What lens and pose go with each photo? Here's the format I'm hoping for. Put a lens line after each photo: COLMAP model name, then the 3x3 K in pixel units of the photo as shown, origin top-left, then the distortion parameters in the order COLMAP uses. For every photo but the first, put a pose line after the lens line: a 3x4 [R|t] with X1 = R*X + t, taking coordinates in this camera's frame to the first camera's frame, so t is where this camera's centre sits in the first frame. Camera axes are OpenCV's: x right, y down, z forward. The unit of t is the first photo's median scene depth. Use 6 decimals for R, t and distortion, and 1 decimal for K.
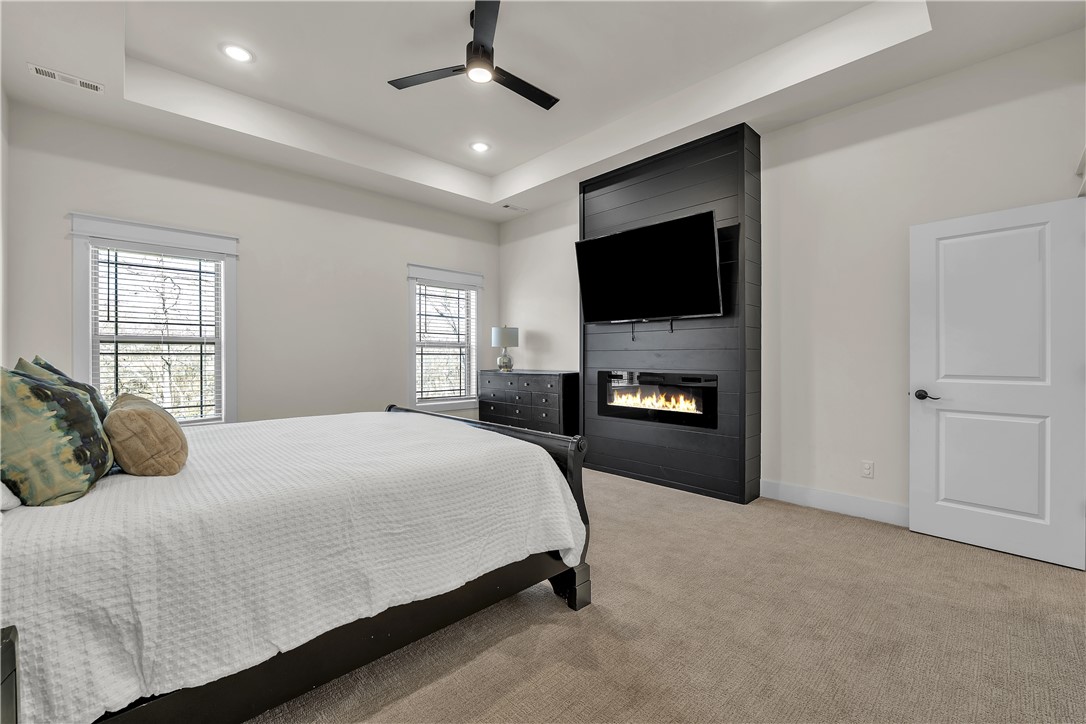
lens RADIAL K [[451.4, 0, 542.4], [0, 451.4, 358.4], [0, 0, 1]] dist [-0.002239, -0.000615]
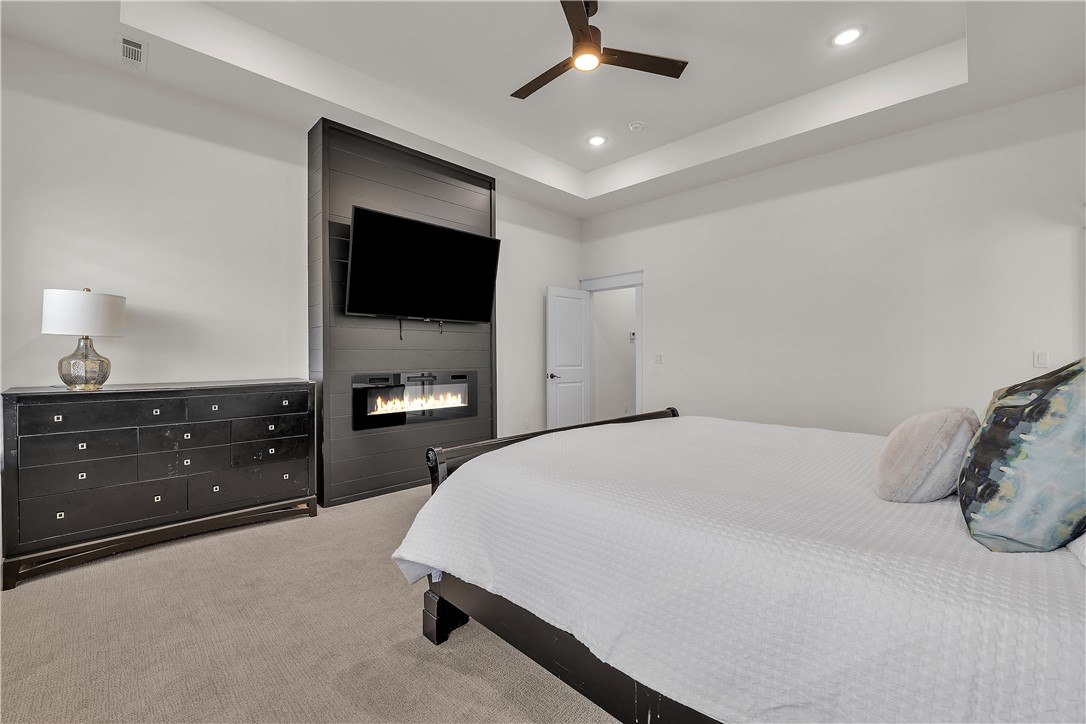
lens RADIAL K [[451.4, 0, 542.4], [0, 451.4, 358.4], [0, 0, 1]] dist [-0.002239, -0.000615]
pose [[-0.025097, -0.011216, 0.999622, -0.749919], [0.002141, 0.999934, 0.011273, -0.011415], [-0.999683, 0.002423, -0.025071, 0.760568]]
